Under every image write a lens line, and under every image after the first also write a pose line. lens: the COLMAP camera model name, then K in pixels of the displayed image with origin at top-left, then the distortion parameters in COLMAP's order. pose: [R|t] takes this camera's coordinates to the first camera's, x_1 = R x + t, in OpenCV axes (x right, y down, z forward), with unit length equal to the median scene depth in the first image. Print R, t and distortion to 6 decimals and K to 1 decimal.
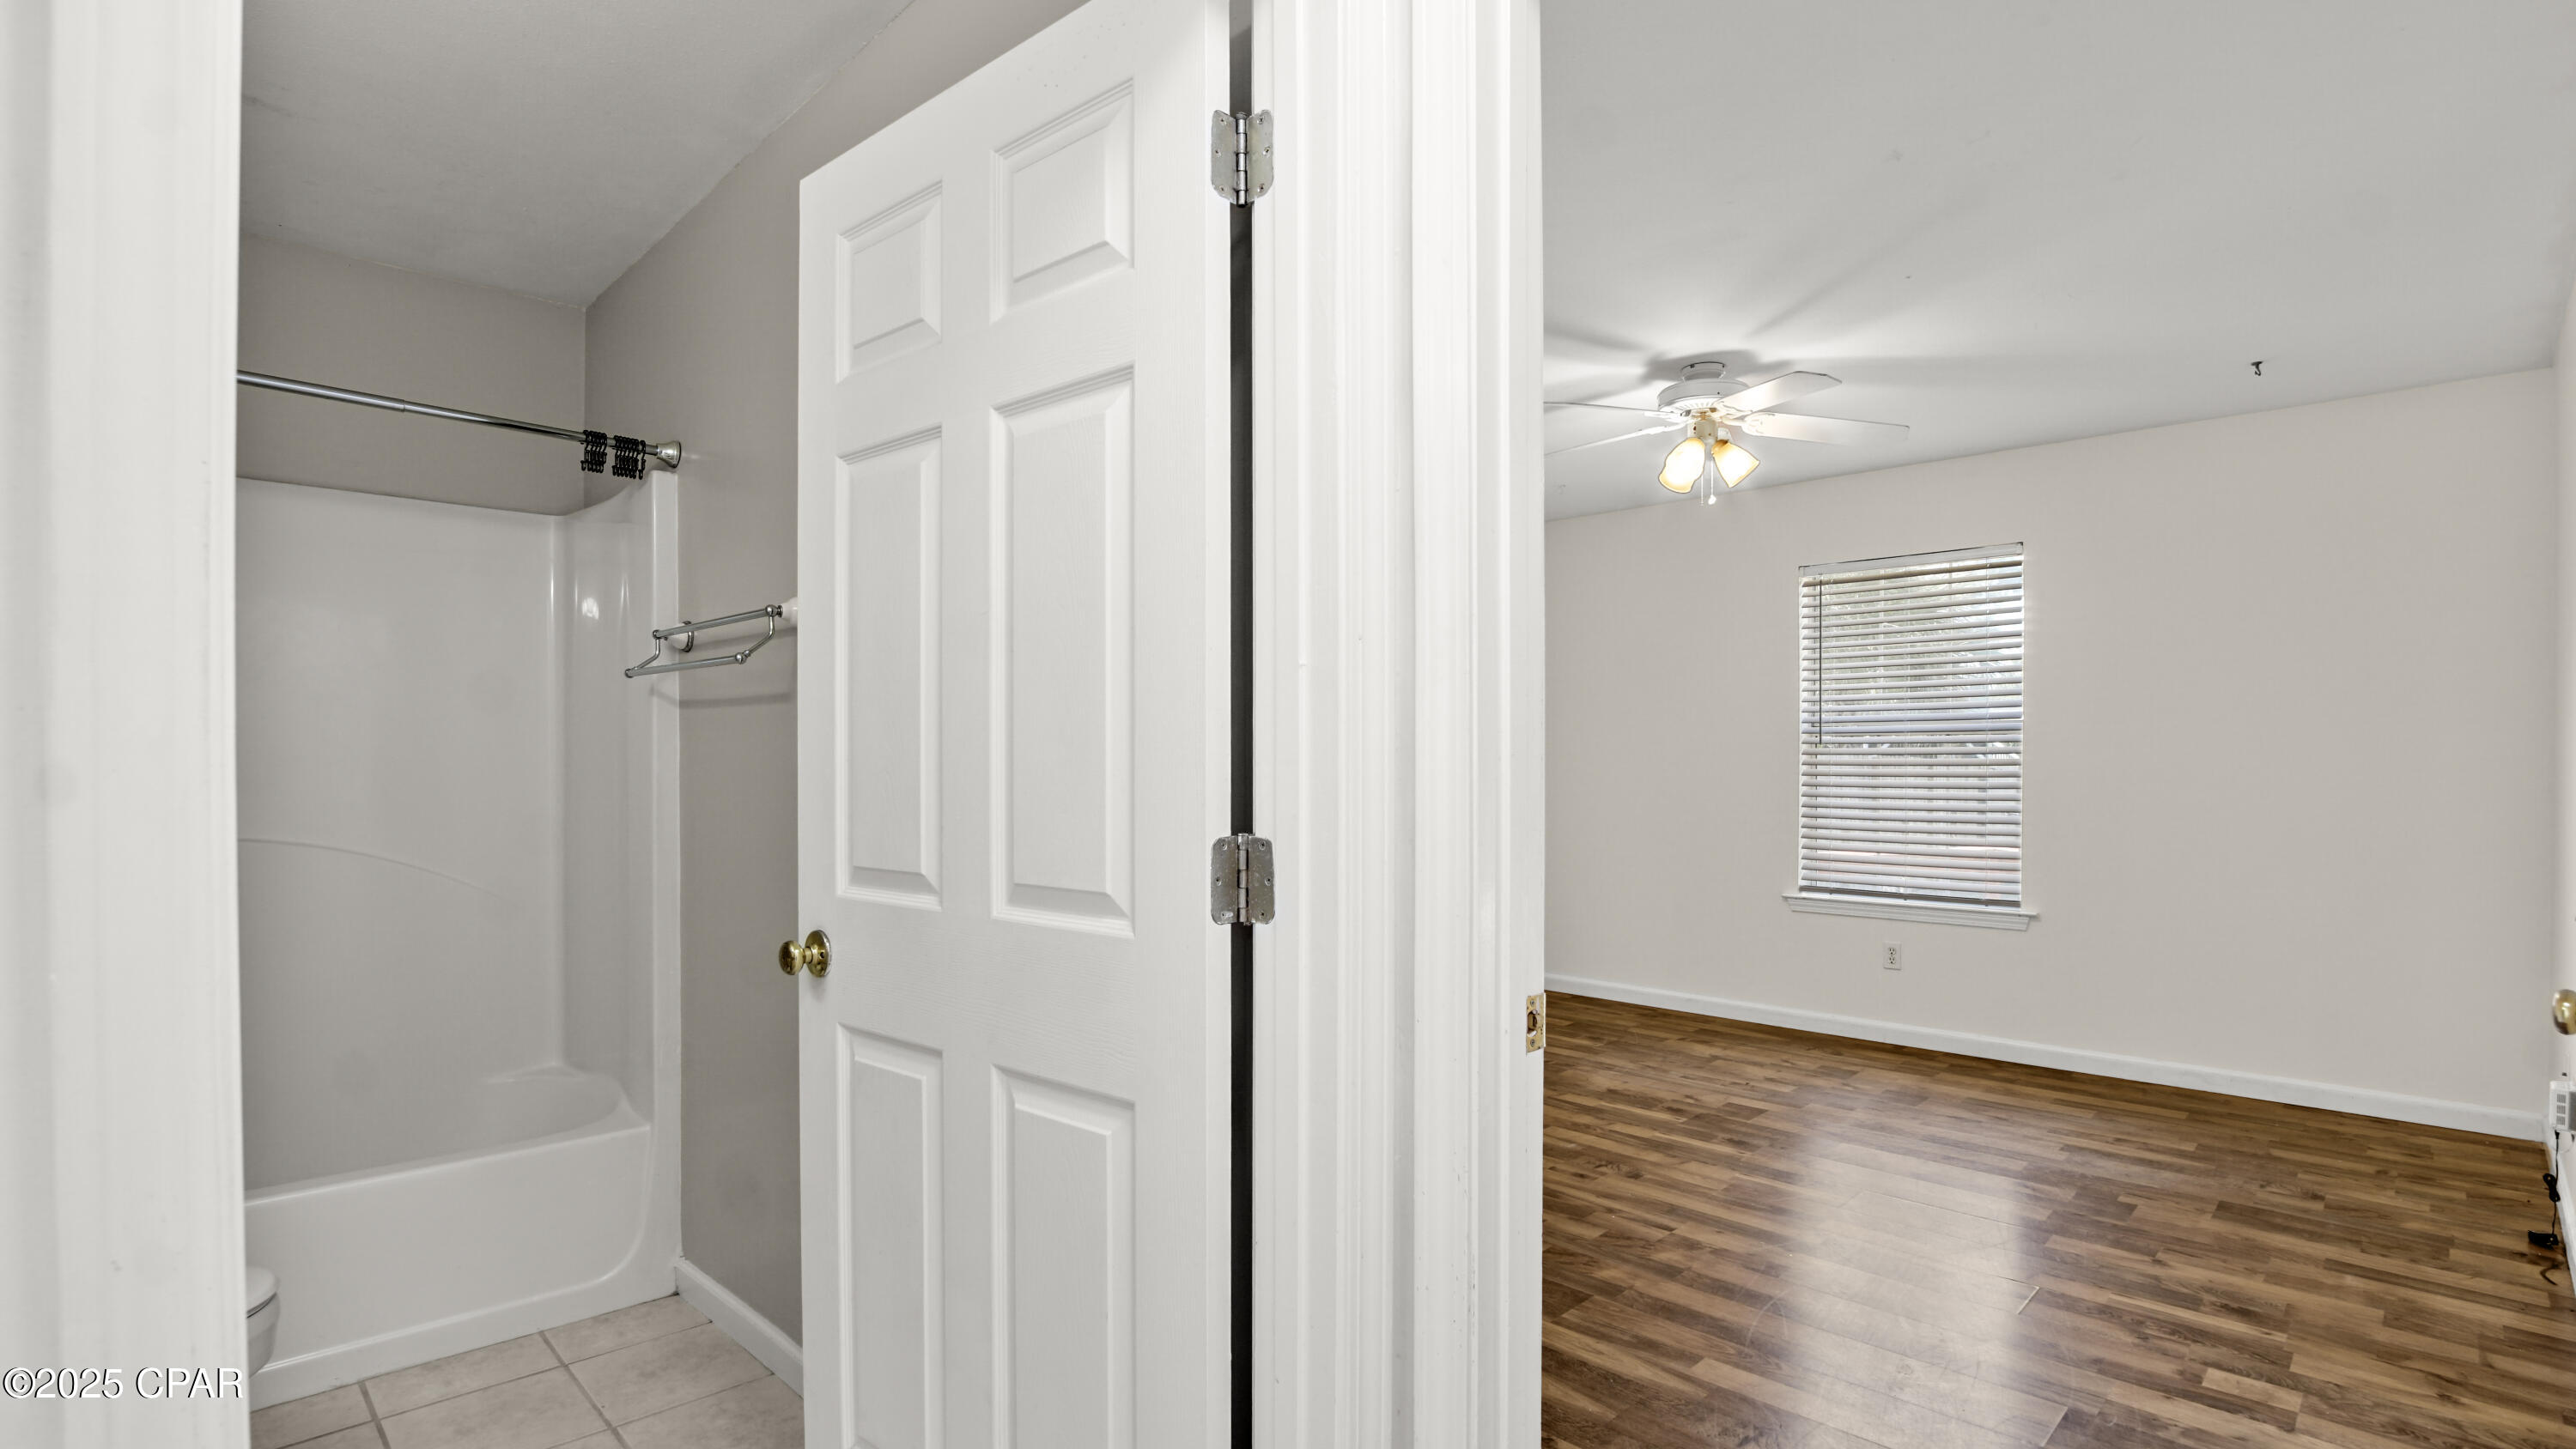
lens RADIAL K [[1176.4, 0, 1282.7], [0, 1176.4, 772.5], [0, 0, 1]] dist [-0.026792, 0.000746]
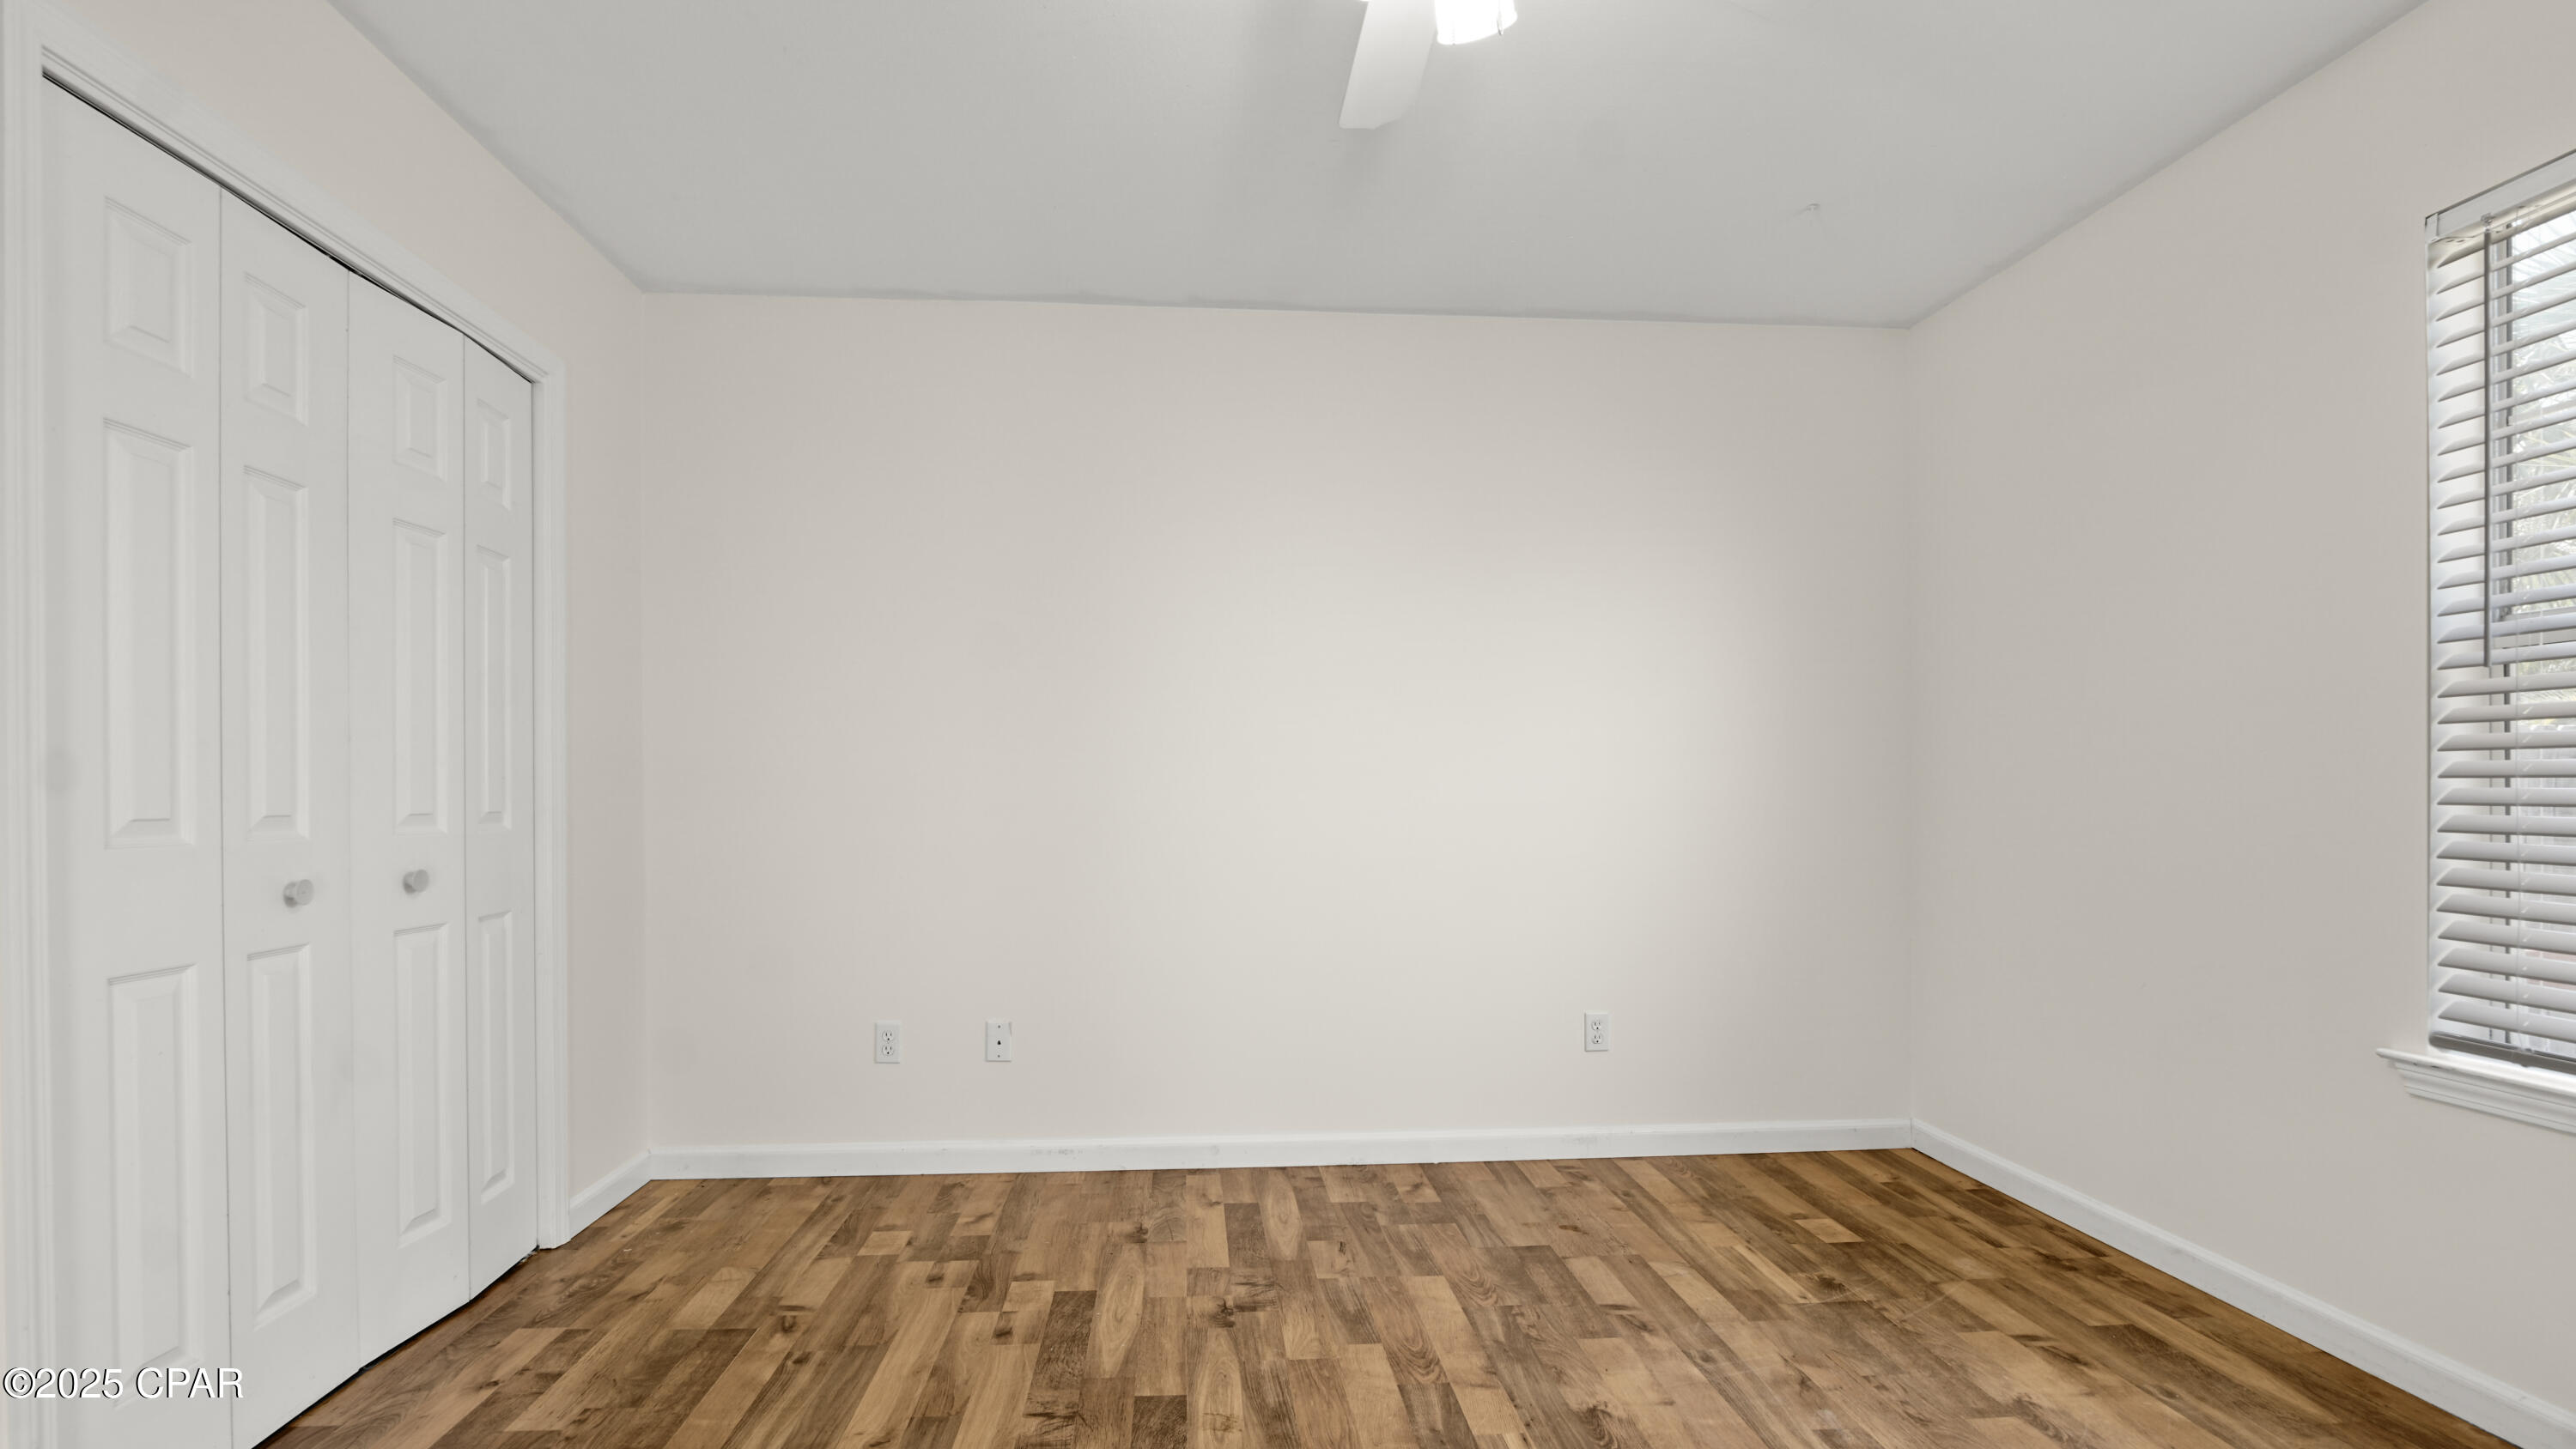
lens RADIAL K [[1176.1, 0, 1285.9], [0, 1176.1, 811.1], [0, 0, 1]] dist [-0.019393, 0.000200]
pose [[0.766366, 0.012852, -0.642276, 0.422618], [-0.011231, 0.999915, 0.006608, 0.026517], [0.642306, 0.002149, 0.766445, 0.493635]]
